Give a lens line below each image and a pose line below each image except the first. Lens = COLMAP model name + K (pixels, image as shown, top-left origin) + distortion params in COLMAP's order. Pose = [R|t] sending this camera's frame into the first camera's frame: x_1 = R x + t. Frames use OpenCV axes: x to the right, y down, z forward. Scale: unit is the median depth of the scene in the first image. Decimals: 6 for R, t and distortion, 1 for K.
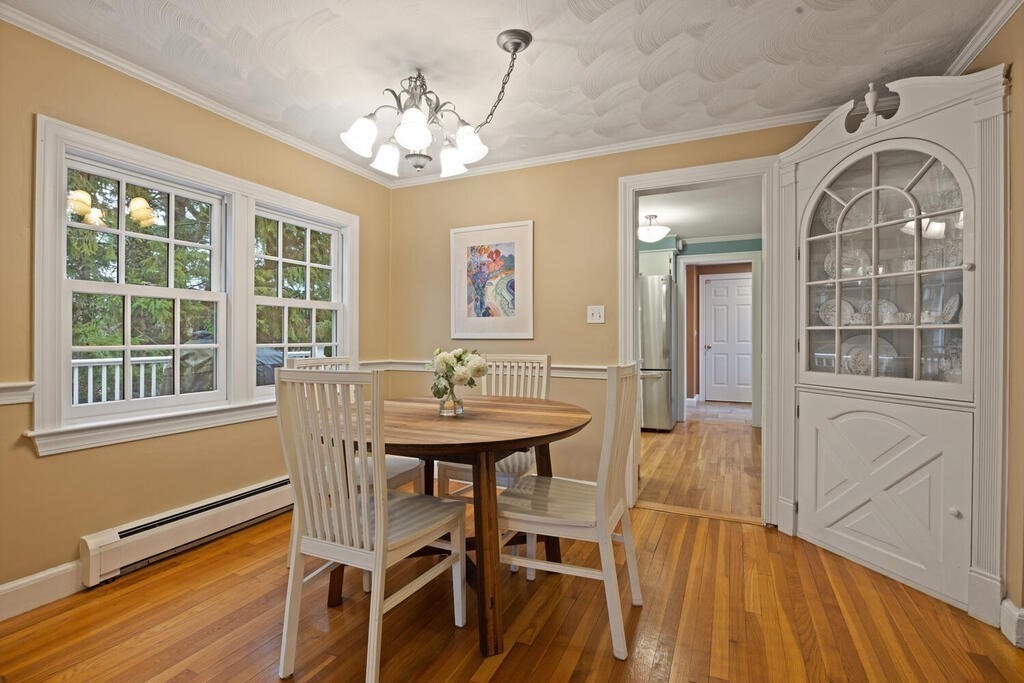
lens RADIAL K [[471.5, 0, 511.7], [0, 471.5, 338.4], [0, 0, 1]] dist [-0.005151, -0.000213]
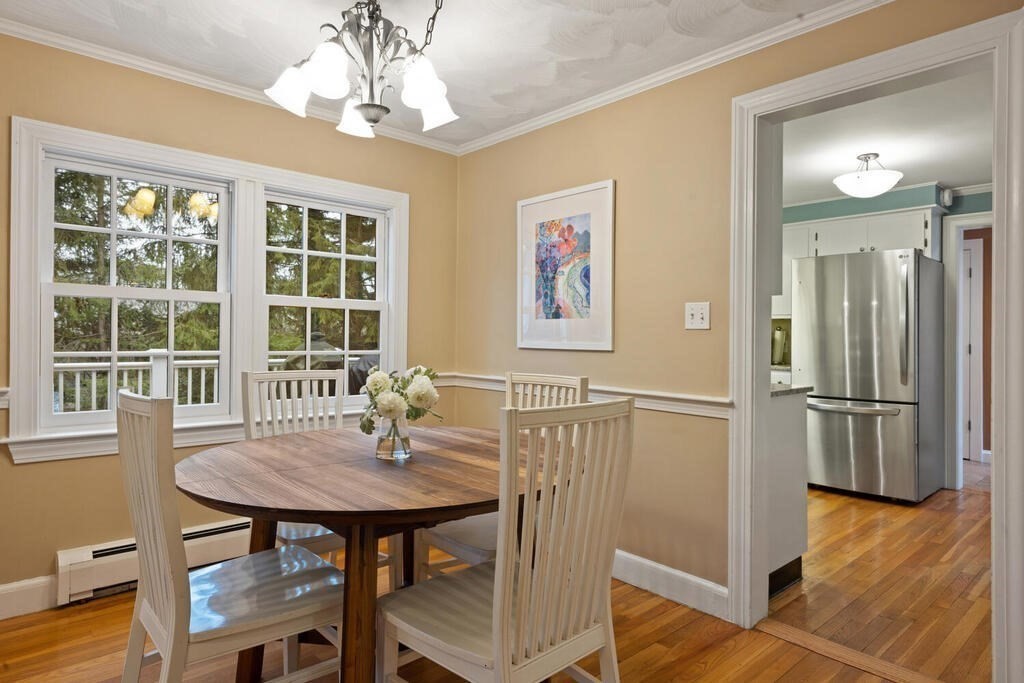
lens RADIAL K [[583.4, 0, 511.7], [0, 583.4, 333.9], [0, 0, 1]] dist [0.001517, -0.000250]
pose [[0.920508, 0.010388, -0.390585, 0.257600], [-0.014686, 0.999860, -0.008019, -0.015685], [0.390447, 0.013117, 0.920532, 0.166845]]
